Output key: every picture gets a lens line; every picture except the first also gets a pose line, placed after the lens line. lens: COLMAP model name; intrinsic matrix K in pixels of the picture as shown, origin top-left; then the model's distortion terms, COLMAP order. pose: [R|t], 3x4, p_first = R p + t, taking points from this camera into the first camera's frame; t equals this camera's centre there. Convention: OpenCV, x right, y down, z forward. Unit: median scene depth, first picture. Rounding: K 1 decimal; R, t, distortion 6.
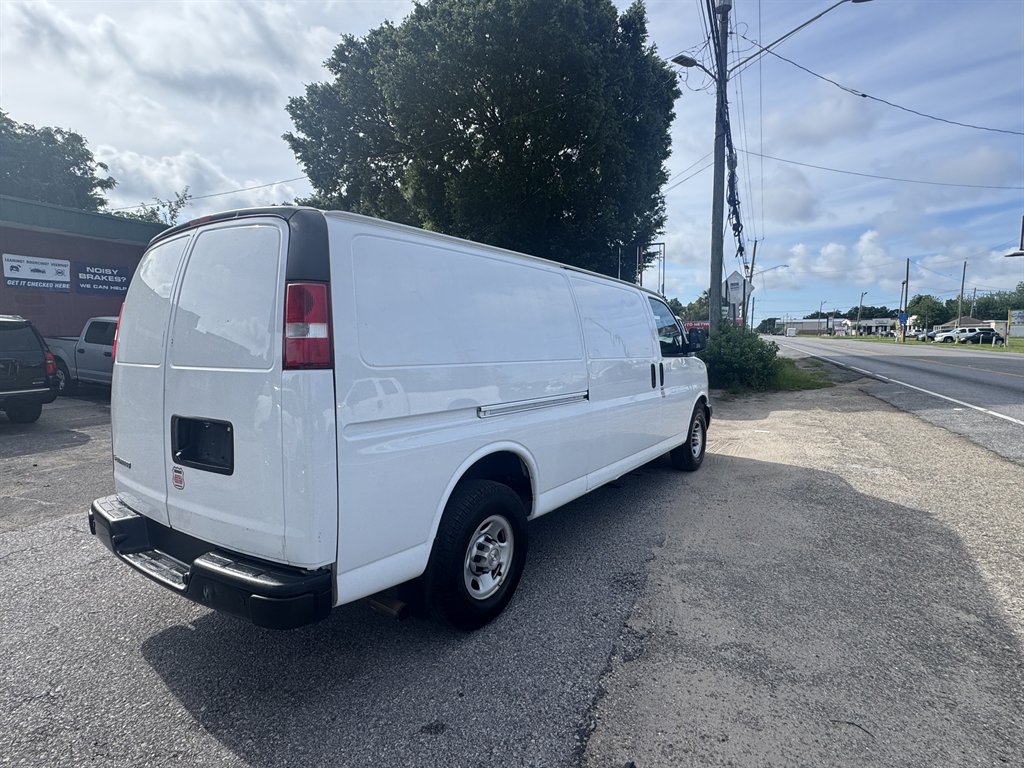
lens RADIAL K [[518.2, 0, 505.8], [0, 518.2, 385.6], [0, 0, 1]] dist [-0.004162, 0.000087]
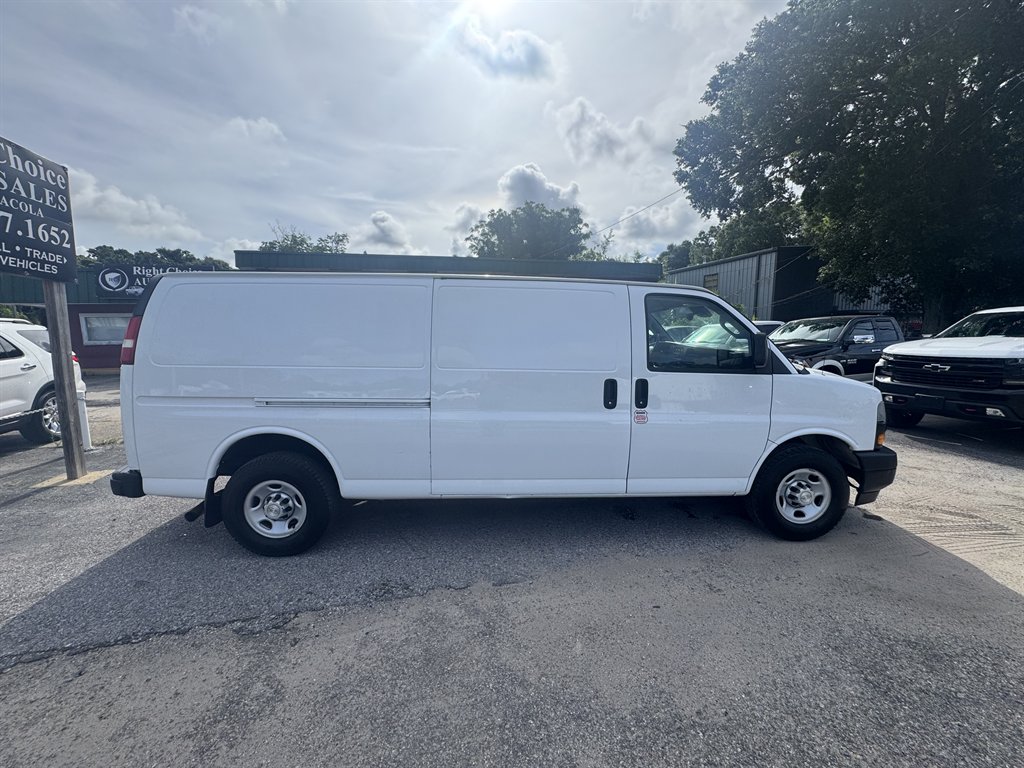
lens RADIAL K [[401.9, 0, 515.1], [0, 401.9, 383.9], [0, 0, 1]] dist [-0.002109, 0.000499]
pose [[0.622107, 0.096781, -0.776928, 0.709243], [-0.070313, 0.995227, 0.067673, -0.068527], [0.779769, 0.012528, 0.625942, 0.514412]]
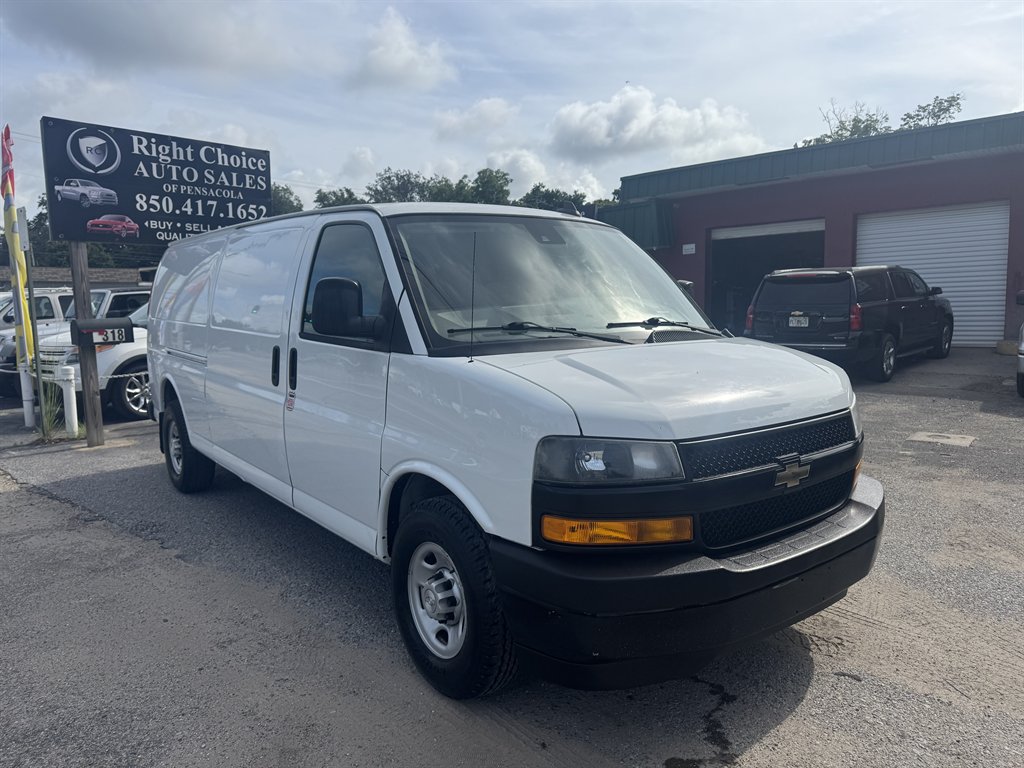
lens RADIAL K [[727.7, 0, 517.9], [0, 727.7, 383.6], [0, 0, 1]] dist [0.040125, -0.038008]
pose [[-0.285921, 0.116404, -0.951157, 1.063996], [-0.071770, 0.987205, 0.142390, -0.145647], [0.955562, 0.108977, -0.273909, 1.572393]]
